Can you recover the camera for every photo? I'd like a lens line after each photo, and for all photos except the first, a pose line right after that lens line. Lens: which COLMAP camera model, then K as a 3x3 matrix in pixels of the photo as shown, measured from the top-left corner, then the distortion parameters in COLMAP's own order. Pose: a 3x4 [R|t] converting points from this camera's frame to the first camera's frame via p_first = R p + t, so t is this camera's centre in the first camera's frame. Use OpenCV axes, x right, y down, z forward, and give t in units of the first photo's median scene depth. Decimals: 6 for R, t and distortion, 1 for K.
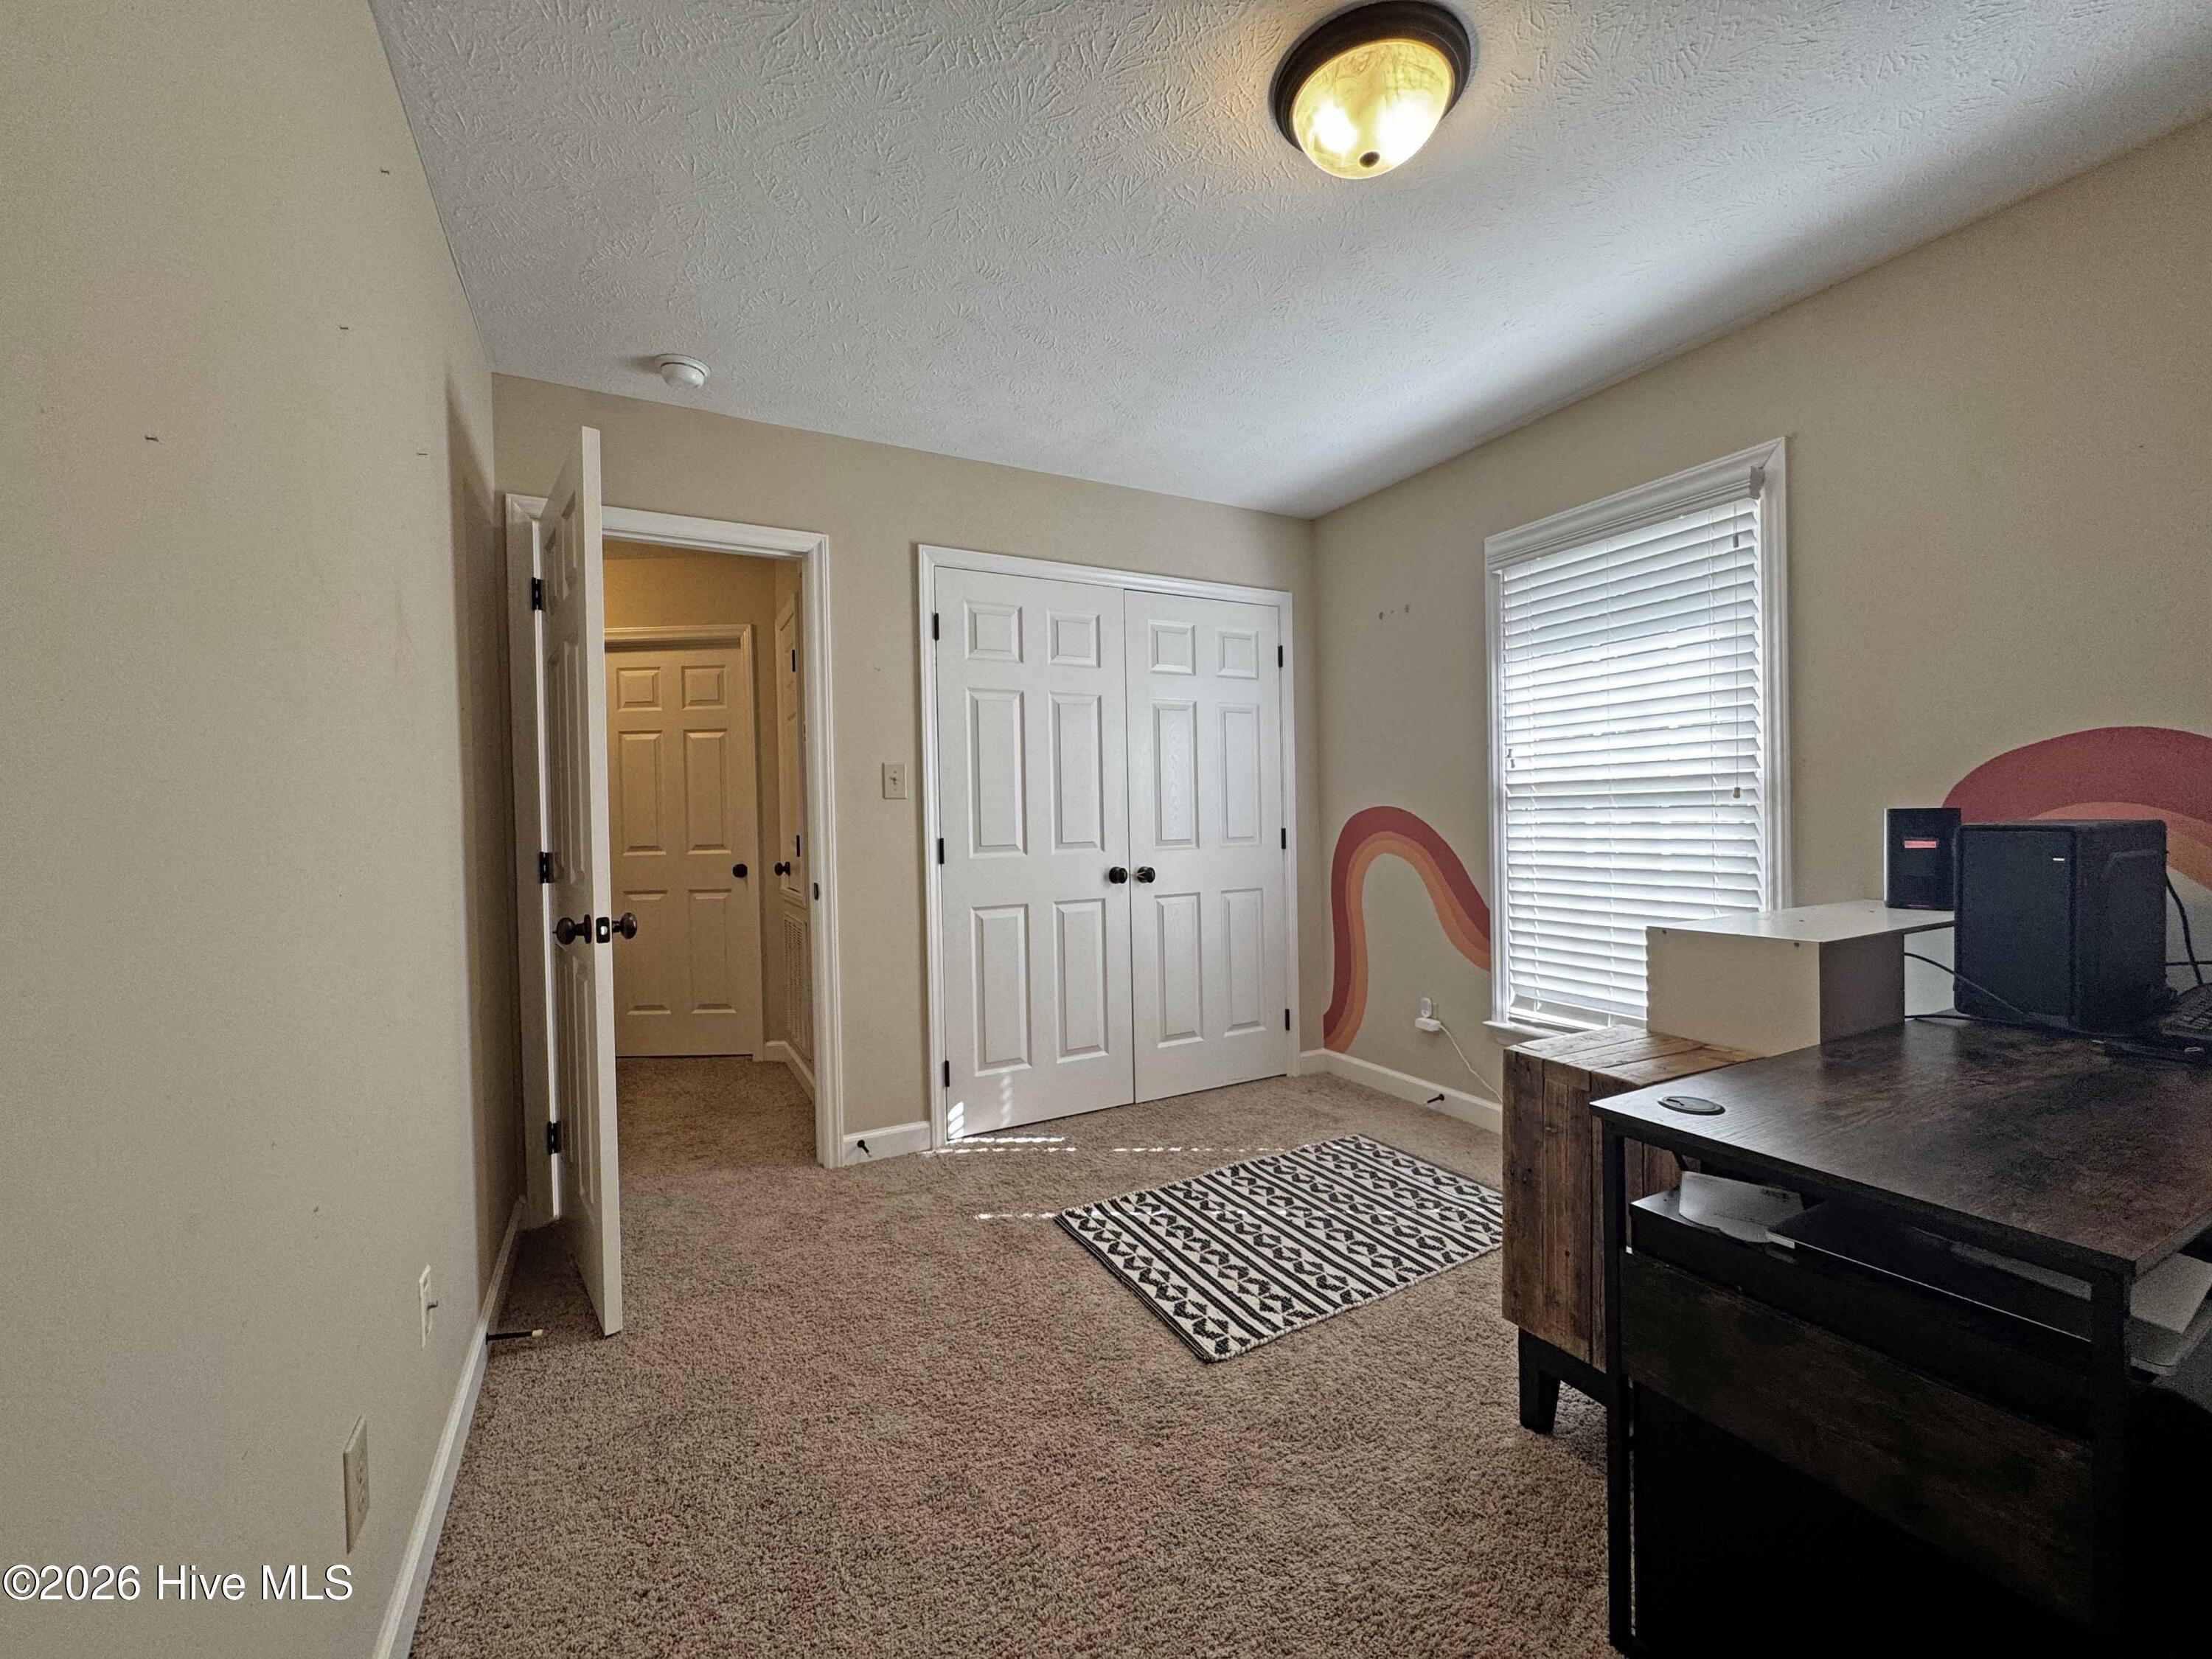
lens RADIAL K [[886.3, 0, 1103.6], [0, 886.3, 827.8], [0, 0, 1]] dist [0.000174, -0.000581]
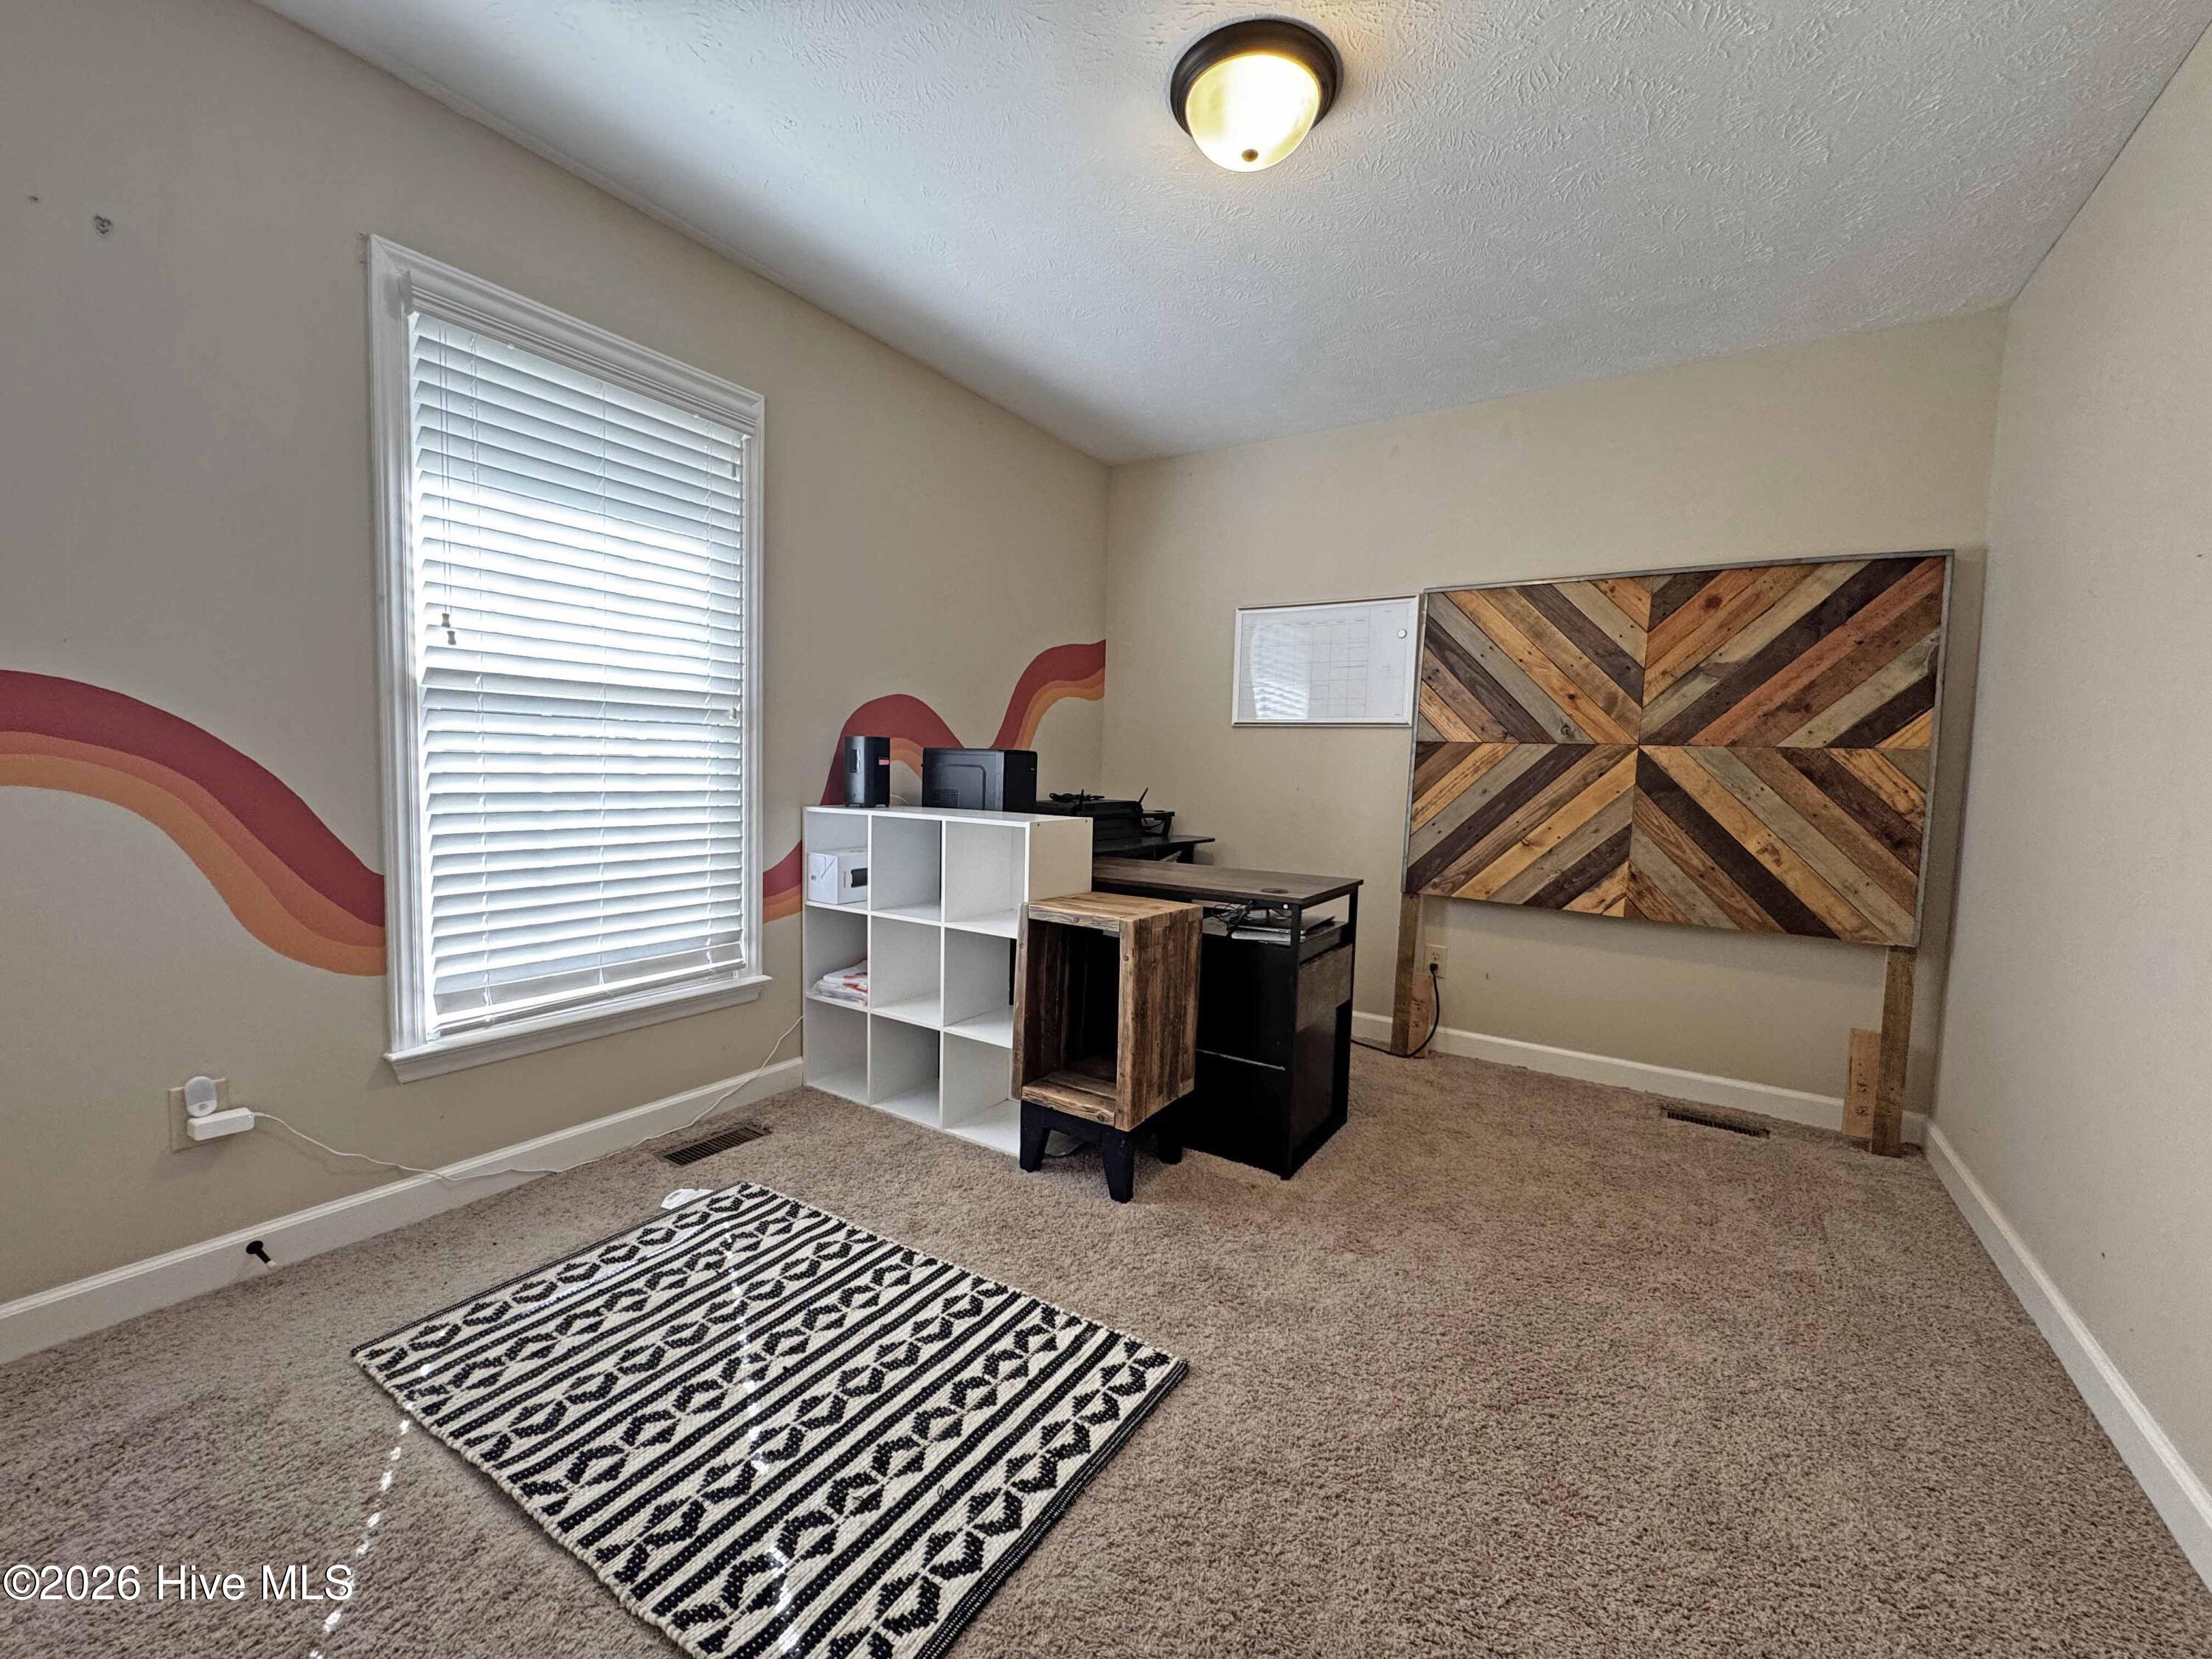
lens RADIAL K [[886.3, 0, 1105.4], [0, 886.3, 828.1], [0, 0, 1]] dist [0.000174, -0.000581]
pose [[-0.483012, -0.059967, 0.873558, -0.411669], [-0.008388, 0.997923, 0.063867, 0.024883], [-0.875574, 0.023520, -0.482512, 1.085853]]
